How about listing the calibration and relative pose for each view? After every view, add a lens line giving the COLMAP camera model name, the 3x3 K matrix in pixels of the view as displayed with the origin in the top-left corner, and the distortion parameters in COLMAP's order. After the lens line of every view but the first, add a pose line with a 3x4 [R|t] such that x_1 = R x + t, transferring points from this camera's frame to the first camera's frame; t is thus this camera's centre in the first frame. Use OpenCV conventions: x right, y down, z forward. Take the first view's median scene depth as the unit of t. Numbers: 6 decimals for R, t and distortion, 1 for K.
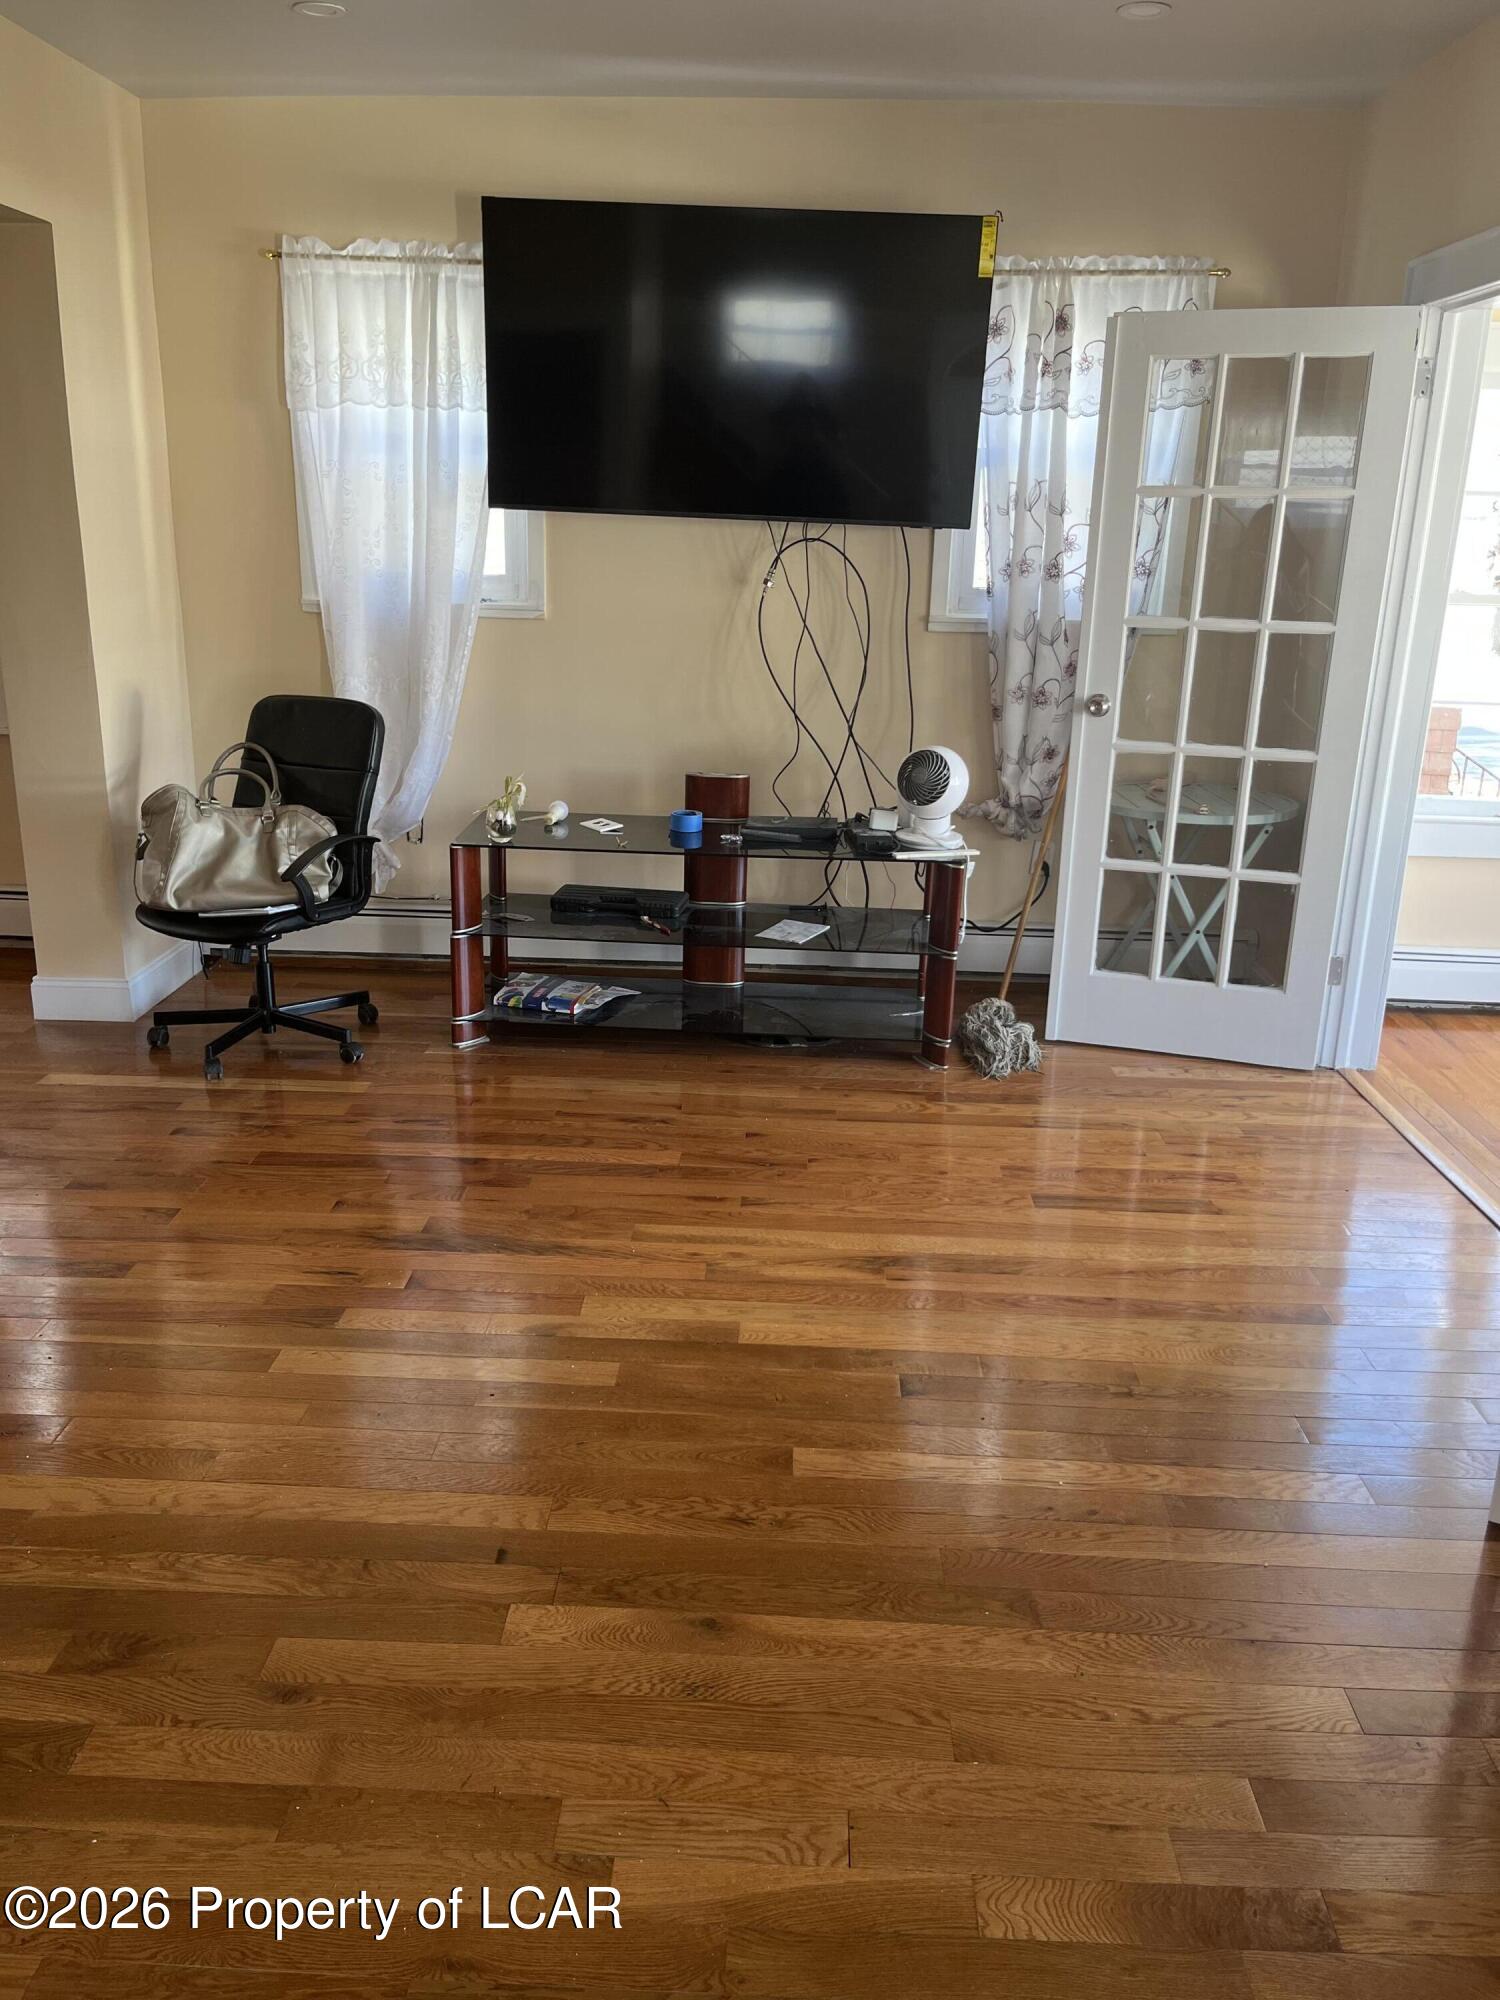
lens RADIAL K [[1519.9, 0, 750.0], [0, 1519.9, 1000.0], [0, 0, 1]] dist [0.055937, -0.075815]
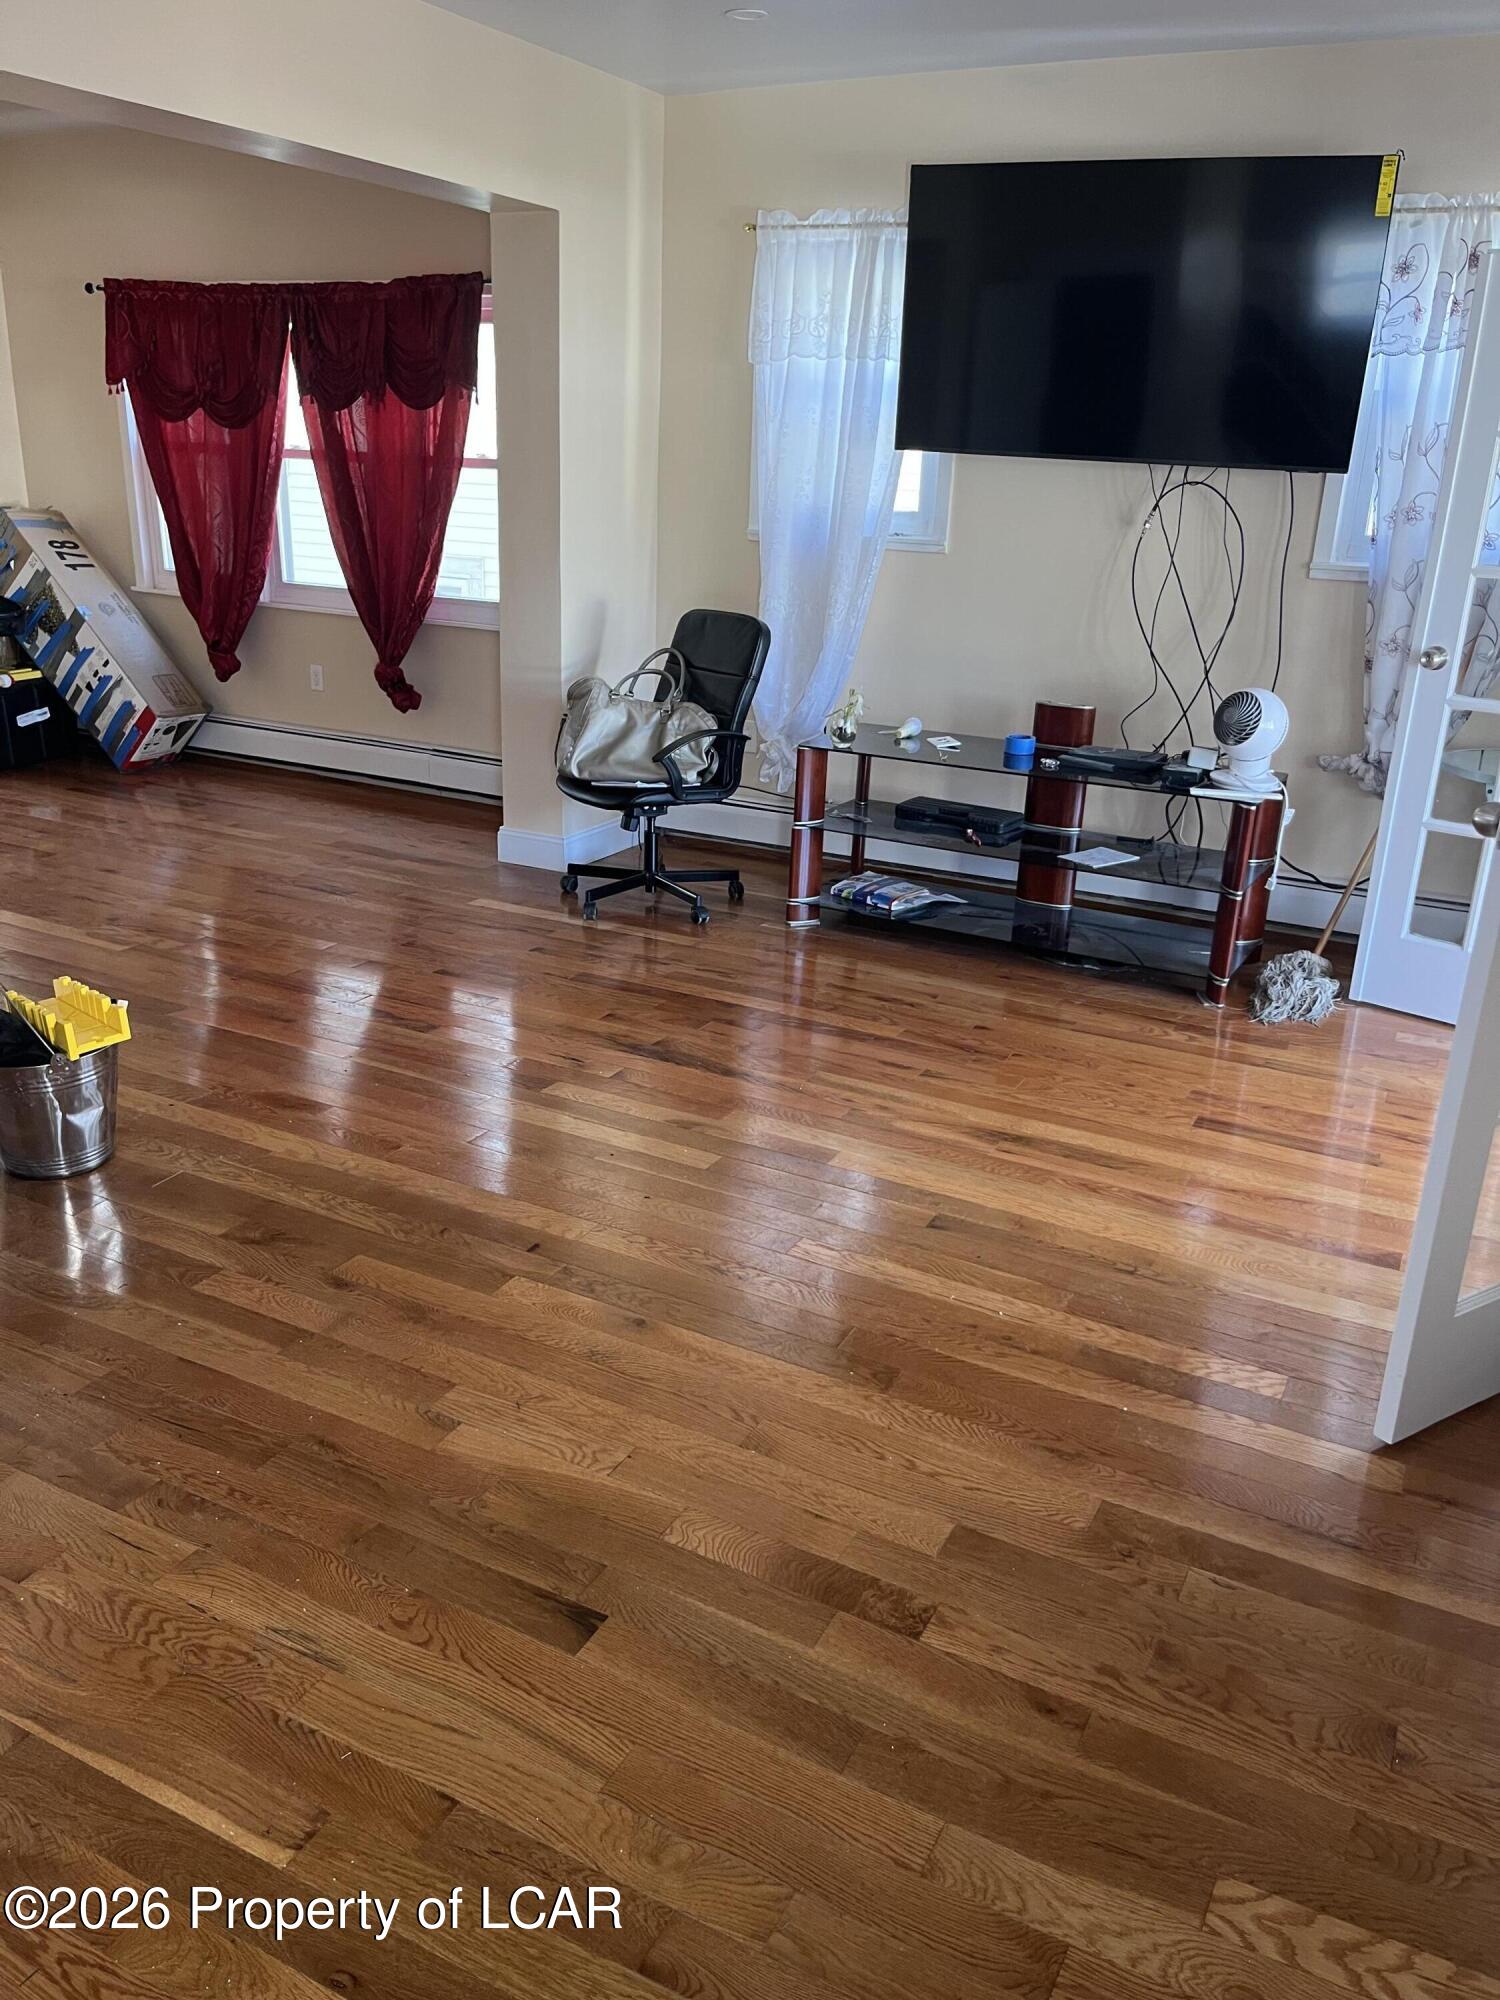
lens RADIAL K [[1519.9, 0, 750.0], [0, 1519.9, 1000.0], [0, 0, 1]] dist [0.055937, -0.075815]
pose [[0.904675, 0.153028, -0.397675, 0.240893], [-0.142521, 0.988204, 0.056046, 0.026807], [0.401561, 0.005974, 0.915813, -0.058708]]
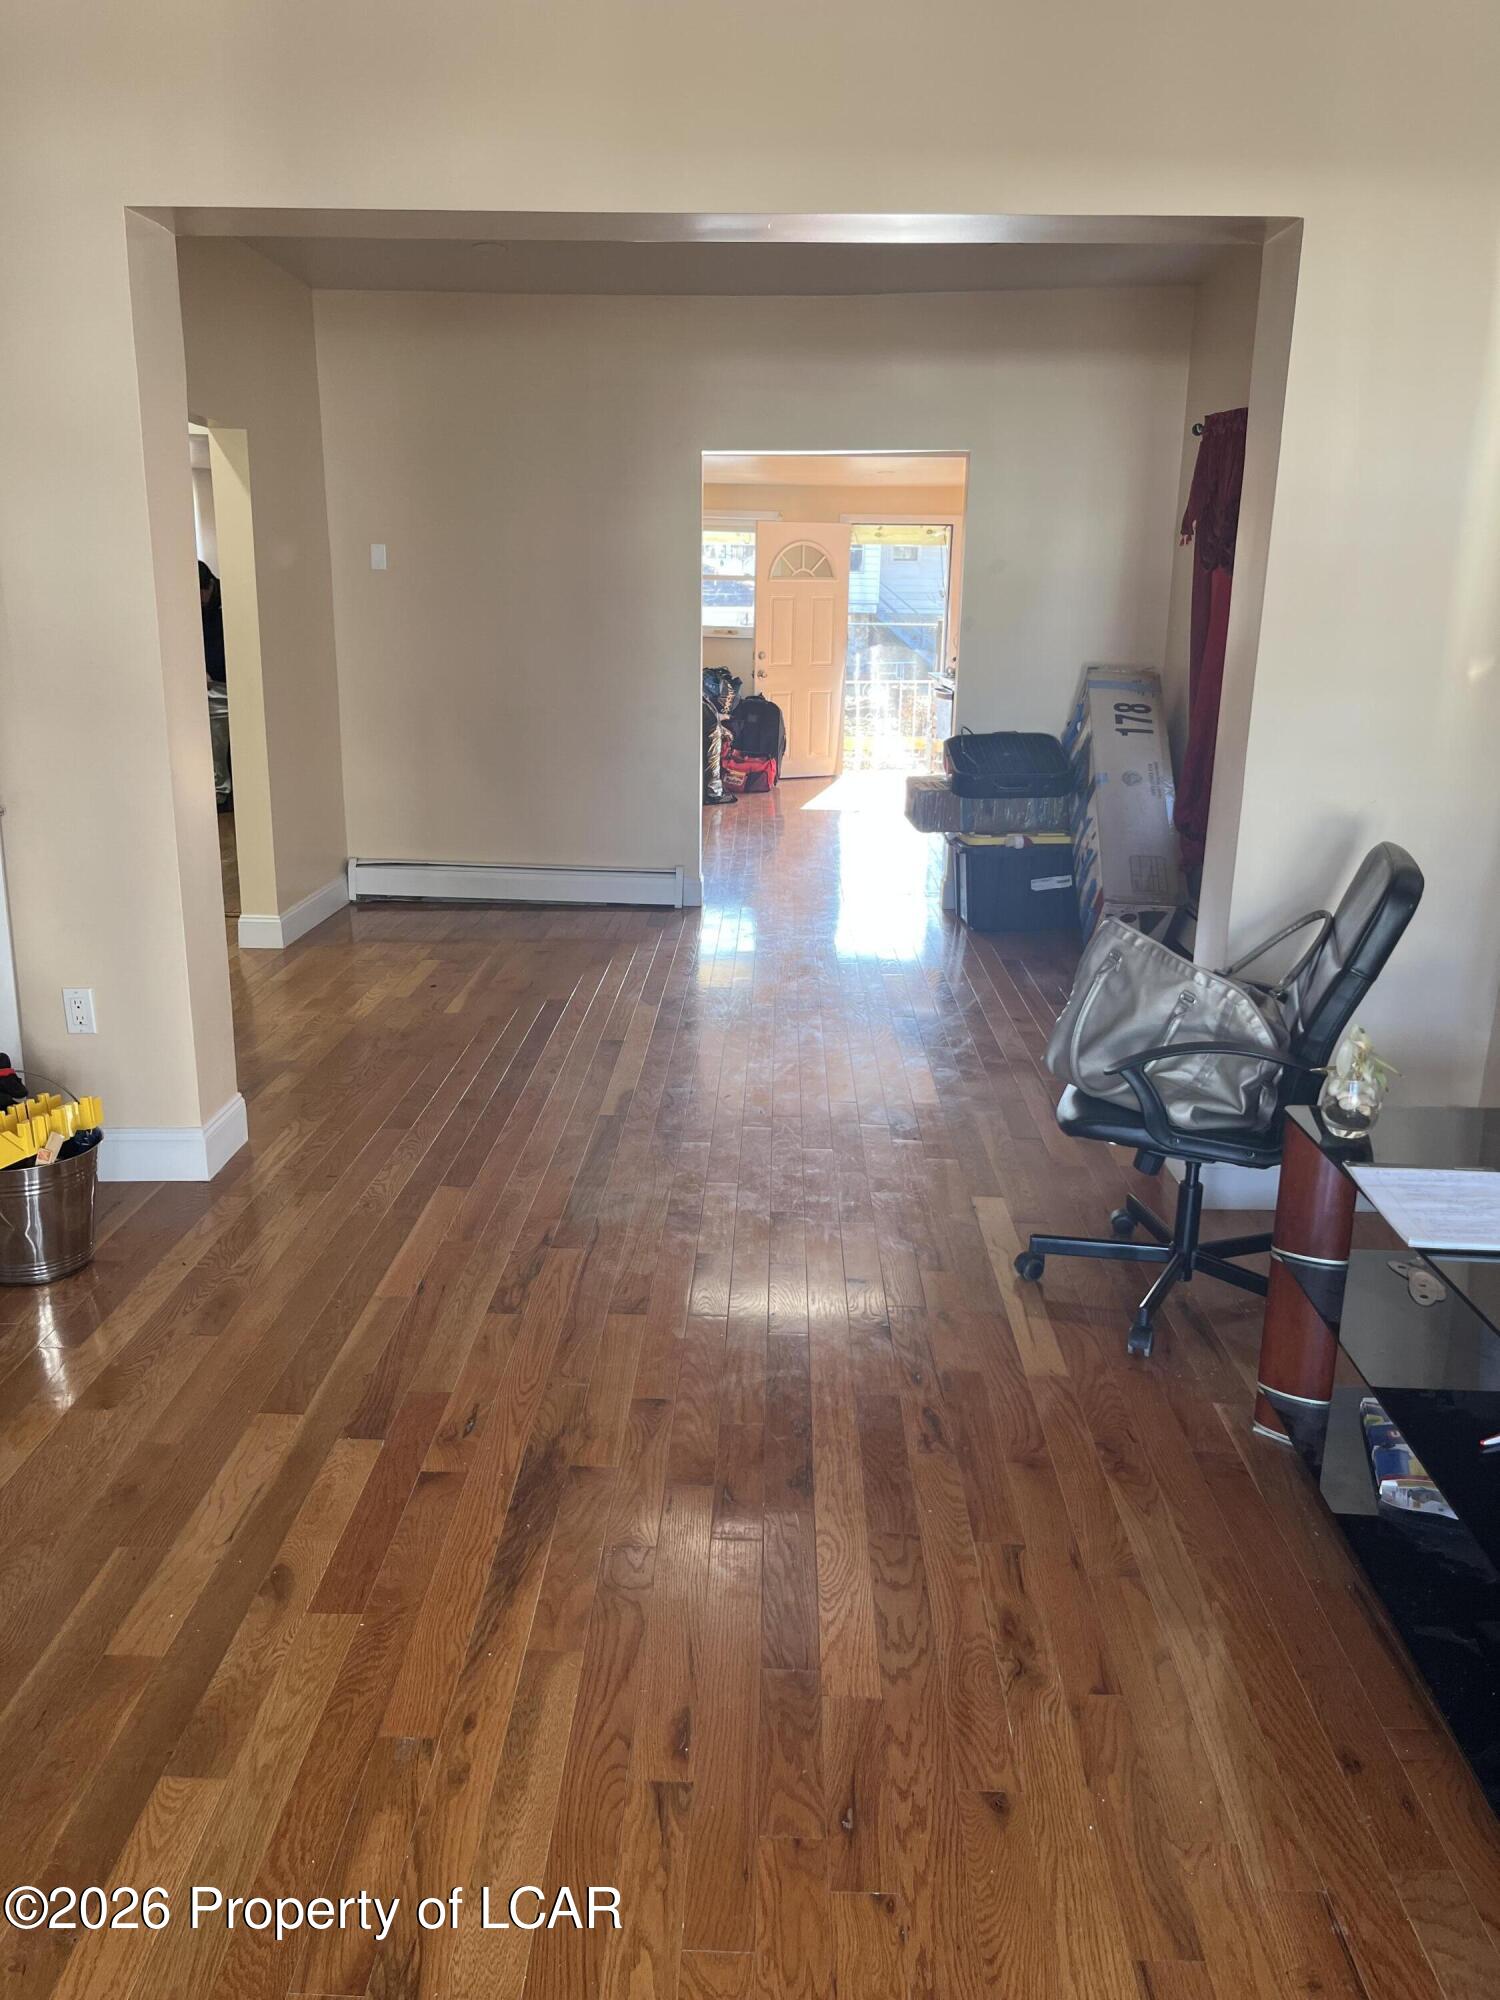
lens RADIAL K [[1498.5, 0, 750.0], [0, 1498.5, 1000.0], [0, 0, 1]] dist [0.052837, -0.072718]
pose [[0.008449, 0.246962, -0.968988, 0.345679], [-0.310601, 0.921740, 0.232212, -0.200688], [0.950503, 0.299007, 0.084494, 0.685253]]
